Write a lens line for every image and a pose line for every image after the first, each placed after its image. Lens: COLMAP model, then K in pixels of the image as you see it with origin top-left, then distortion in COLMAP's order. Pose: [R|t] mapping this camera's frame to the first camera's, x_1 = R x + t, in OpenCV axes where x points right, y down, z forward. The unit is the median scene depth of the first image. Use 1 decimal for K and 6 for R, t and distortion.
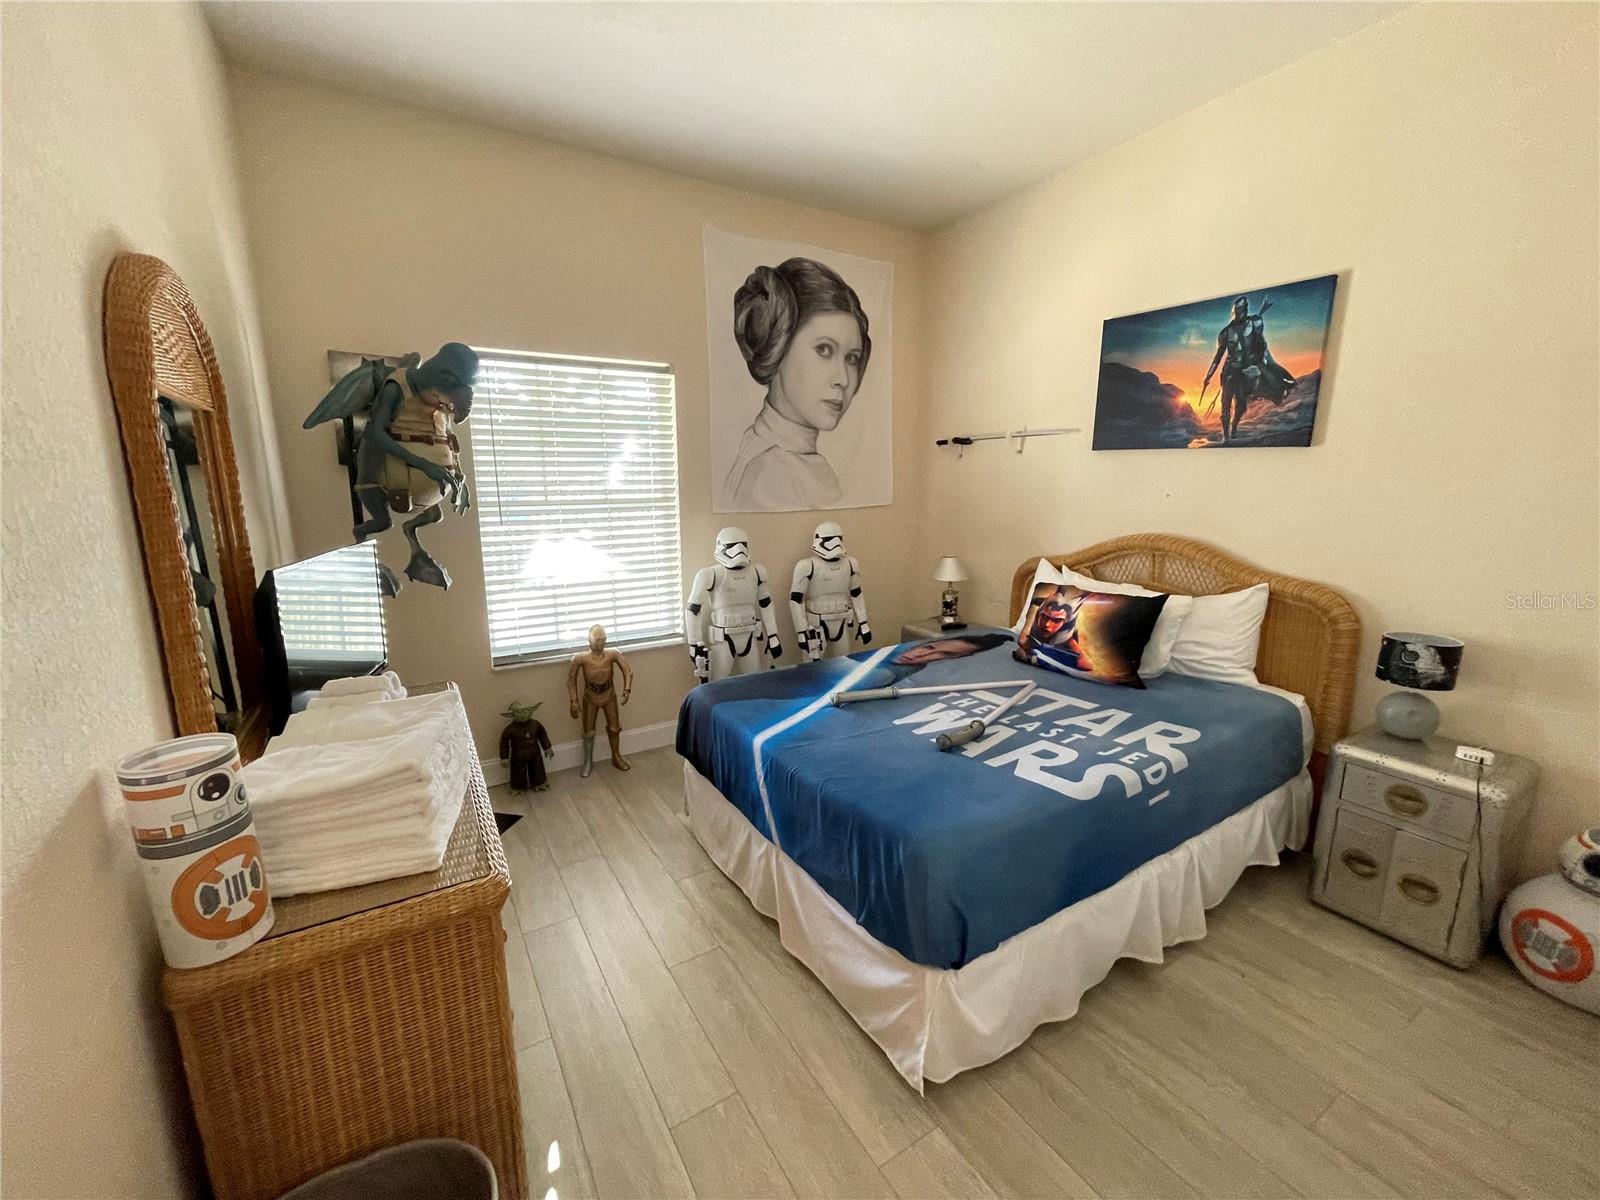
lens RADIAL K [[647.8, 0, 802.3], [0, 647.8, 599.9], [0, 0, 1]] dist [-0.003009, 0.000495]
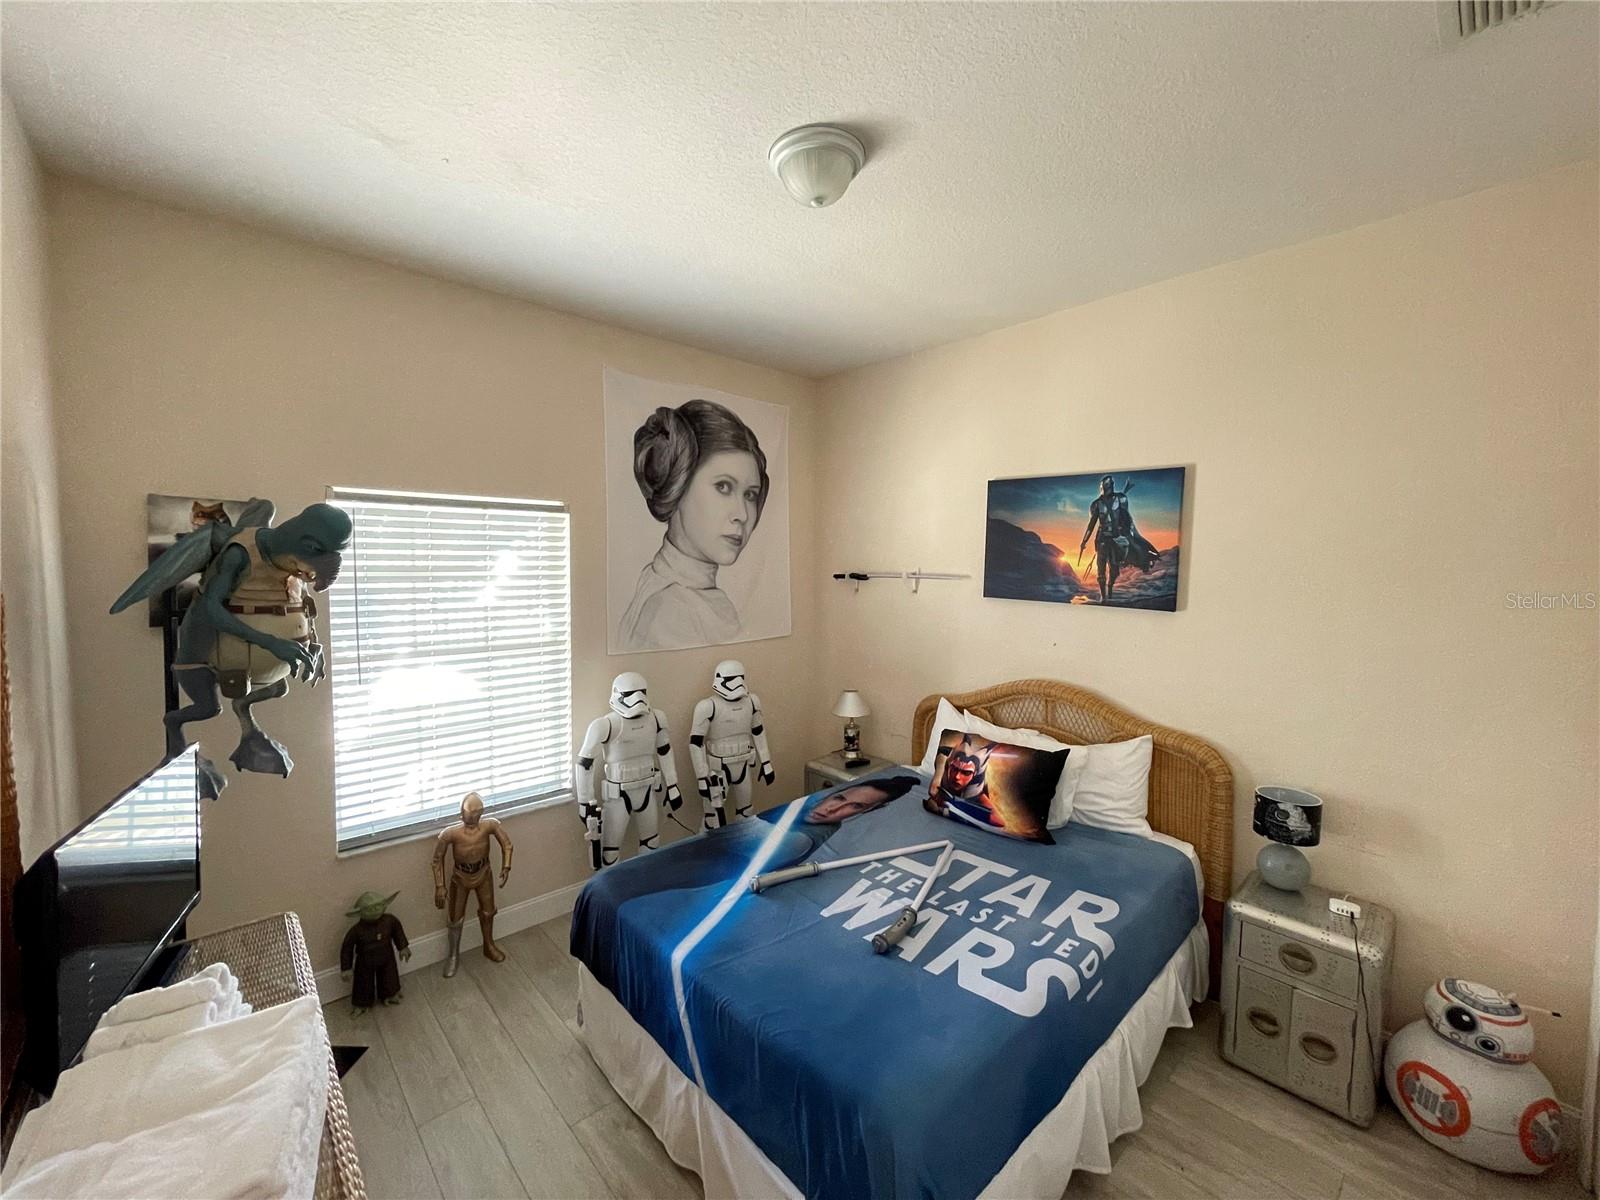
lens RADIAL K [[647.8, 0, 801.9], [0, 647.8, 598.5], [0, 0, 1]] dist [-0.003009, 0.000495]
pose [[0.981240, 0.001977, 0.192779, -0.060007], [0.022220, 0.992124, -0.123274, -0.131234], [-0.191504, 0.125245, 0.973468, 0.033014]]
